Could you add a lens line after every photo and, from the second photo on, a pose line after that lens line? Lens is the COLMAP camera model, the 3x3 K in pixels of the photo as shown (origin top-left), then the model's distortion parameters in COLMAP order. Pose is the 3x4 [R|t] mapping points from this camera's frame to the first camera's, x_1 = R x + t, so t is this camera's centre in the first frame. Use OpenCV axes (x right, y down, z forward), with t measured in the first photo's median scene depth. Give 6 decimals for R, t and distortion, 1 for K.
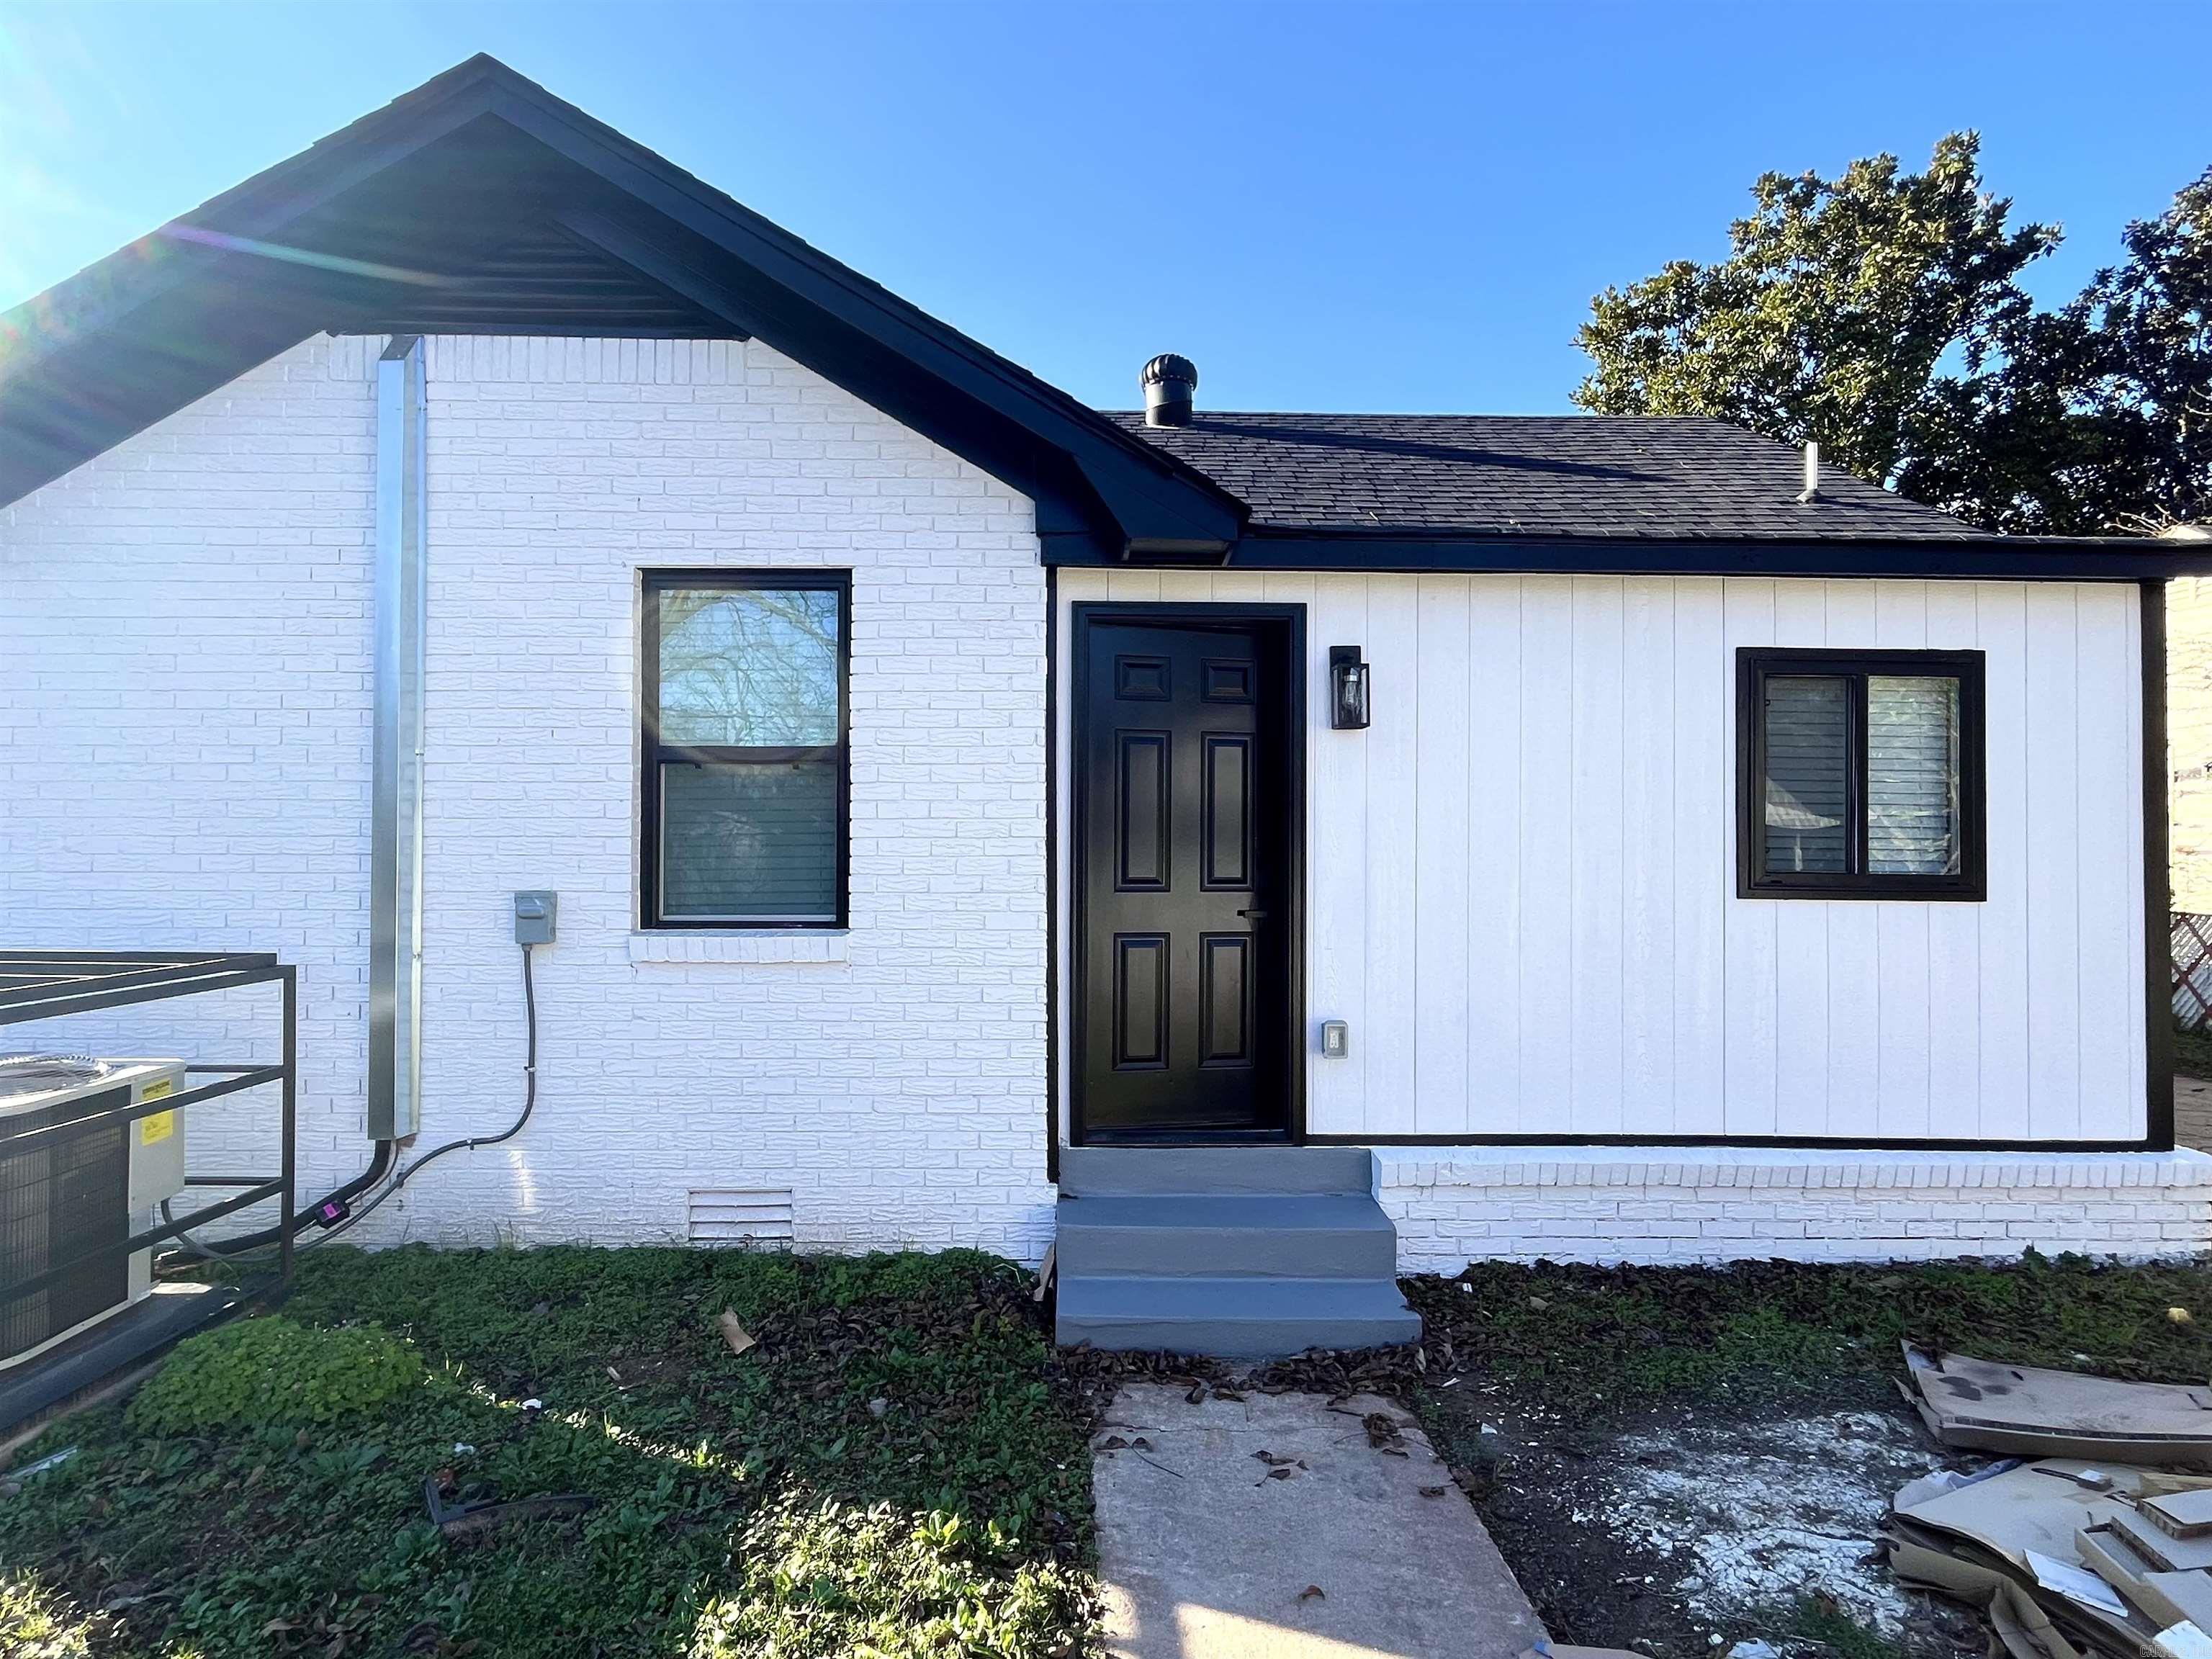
lens RADIAL K [[1162.1, 0, 1106.0], [0, 1162.1, 829.5], [0, 0, 1]] dist [-0.015982, -0.000340]
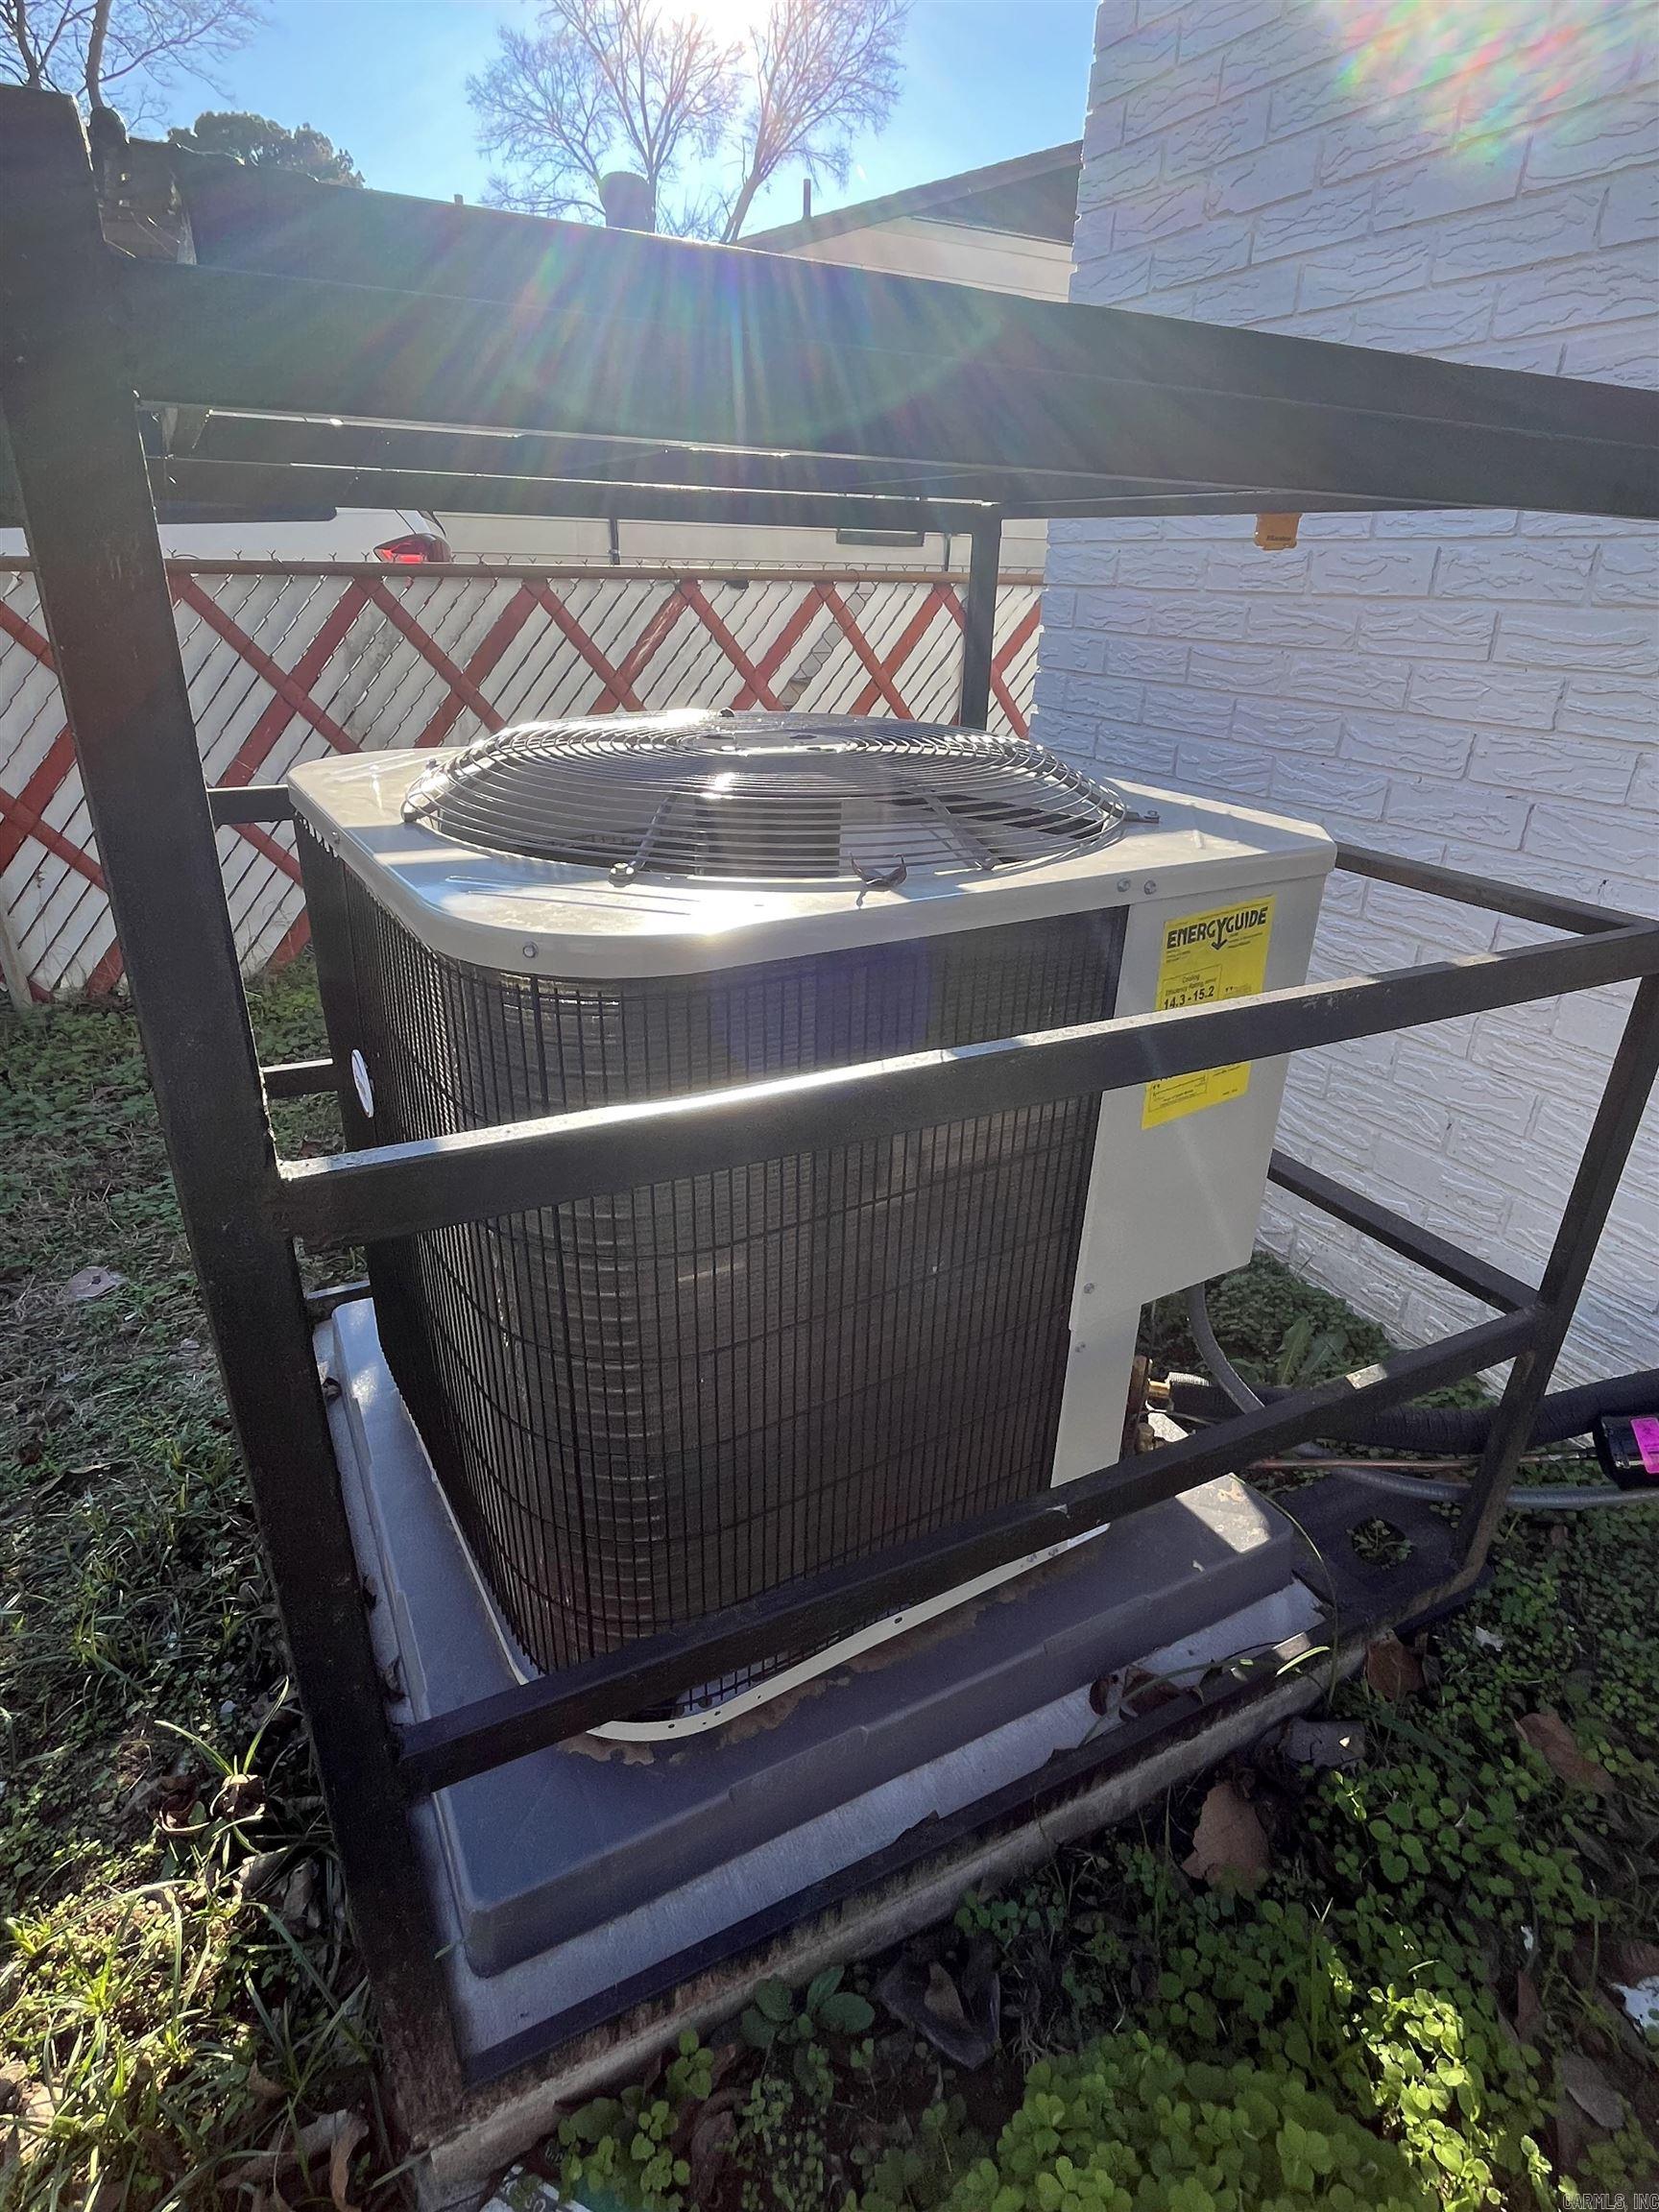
lens RADIAL K [[1162.1, 0, 829.5], [0, 1162.1, 1106.0], [0, 0, 1]] dist [-0.015982, -0.000340]
pose [[0.449539, 0.371599, -0.812299, -1.001350], [-0.011624, 0.911720, 0.410648, 0.242511], [0.893185, -0.175160, 0.414173, 1.259427]]
